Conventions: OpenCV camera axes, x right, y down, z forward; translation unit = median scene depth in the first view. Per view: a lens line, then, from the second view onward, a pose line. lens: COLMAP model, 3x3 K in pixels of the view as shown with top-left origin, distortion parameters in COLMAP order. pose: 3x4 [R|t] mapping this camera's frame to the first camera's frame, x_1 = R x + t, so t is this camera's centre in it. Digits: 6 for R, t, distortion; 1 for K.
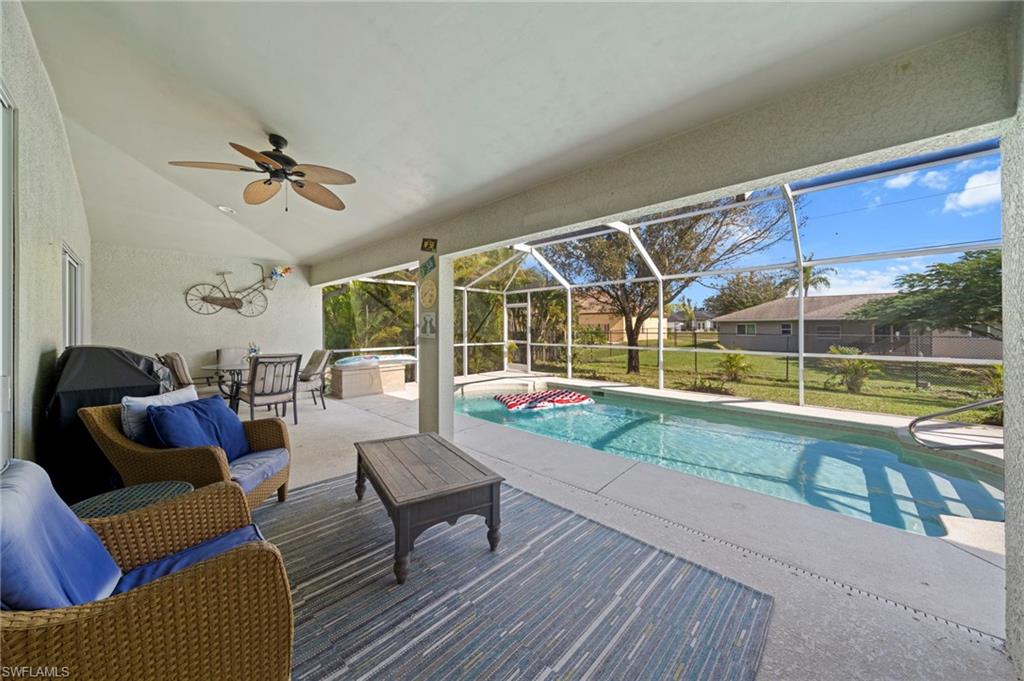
lens RADIAL K [[350.3, 0, 505.1], [0, 350.3, 326.9], [0, 0, 1]] dist [-0.000942, 0.000307]
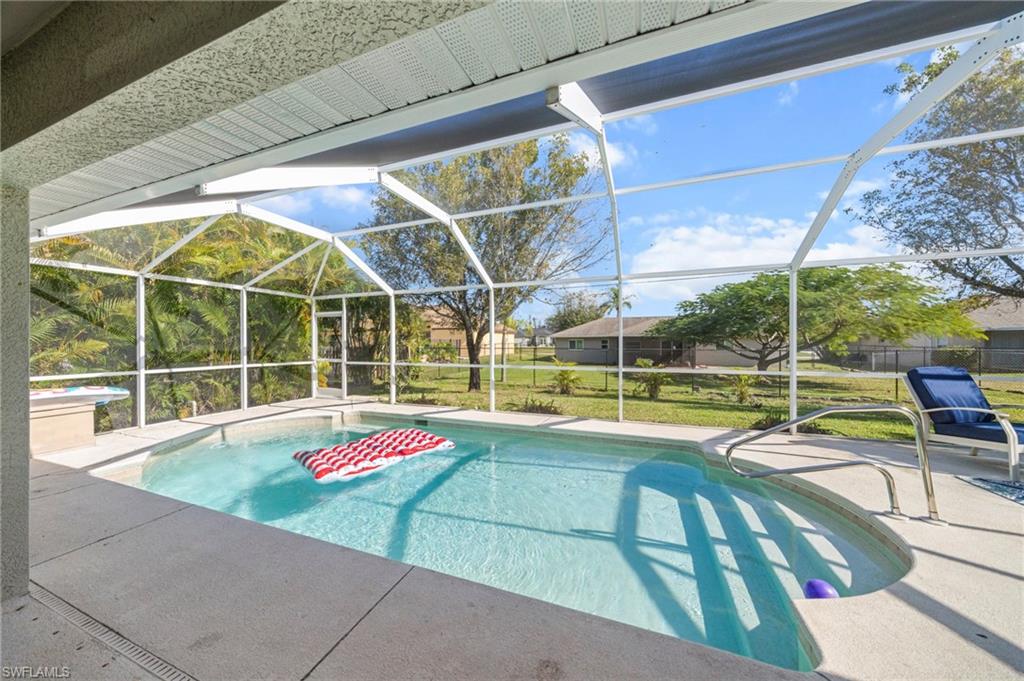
lens RADIAL K [[350.3, 0, 503.0], [0, 350.3, 343.1], [0, 0, 1]] dist [-0.000942, 0.000307]
pose [[0.923010, -0.000341, 0.384775, 0.107912], [-0.000130, 0.999999, 0.001198, 0.002974], [-0.384775, -0.001156, 0.923010, 0.145038]]
